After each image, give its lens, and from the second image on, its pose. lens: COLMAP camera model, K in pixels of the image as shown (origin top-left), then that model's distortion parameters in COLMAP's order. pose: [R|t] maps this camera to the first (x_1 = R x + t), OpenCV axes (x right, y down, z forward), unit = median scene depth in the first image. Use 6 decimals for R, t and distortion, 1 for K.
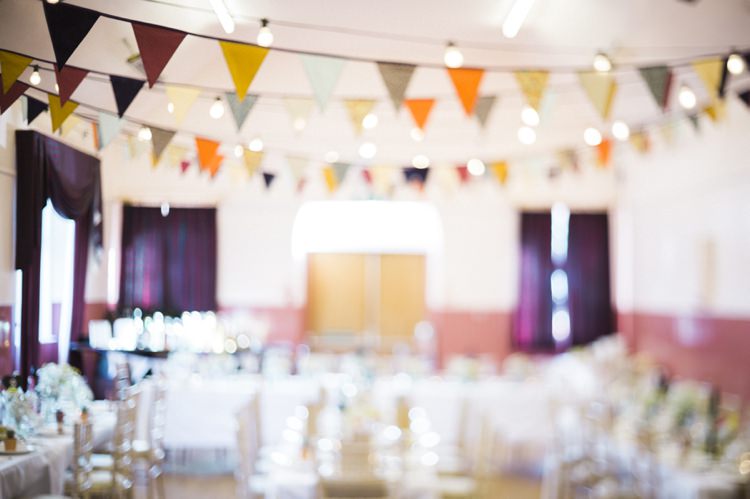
lens RADIAL K [[1075.5, 0, 375.0], [0, 1075.5, 249.5], [0, 0, 1]] dist [-0.021231, -0.036156]
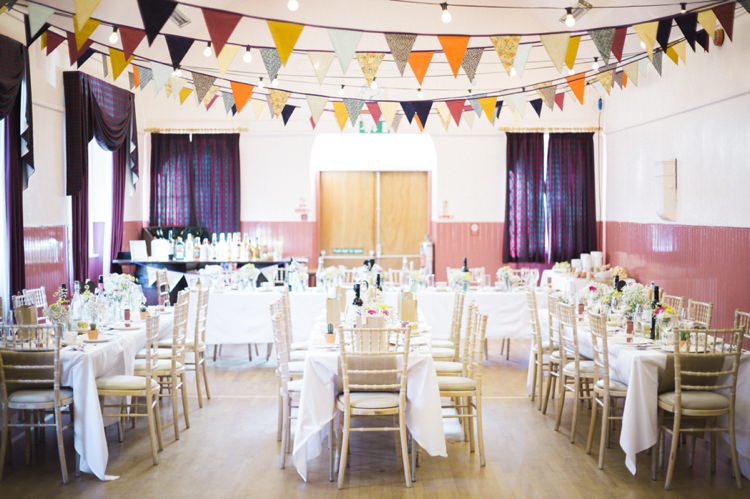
lens RADIAL K [[1075.5, 0, 375.0], [0, 1075.5, 249.5], [0, 0, 1]] dist [-0.021231, -0.036156]
pose [[0.999942, -0.010354, -0.003102, -0.004076], [0.010553, 0.997270, 0.073088, -0.003070], [0.002337, -0.073116, 0.997321, -0.141240]]
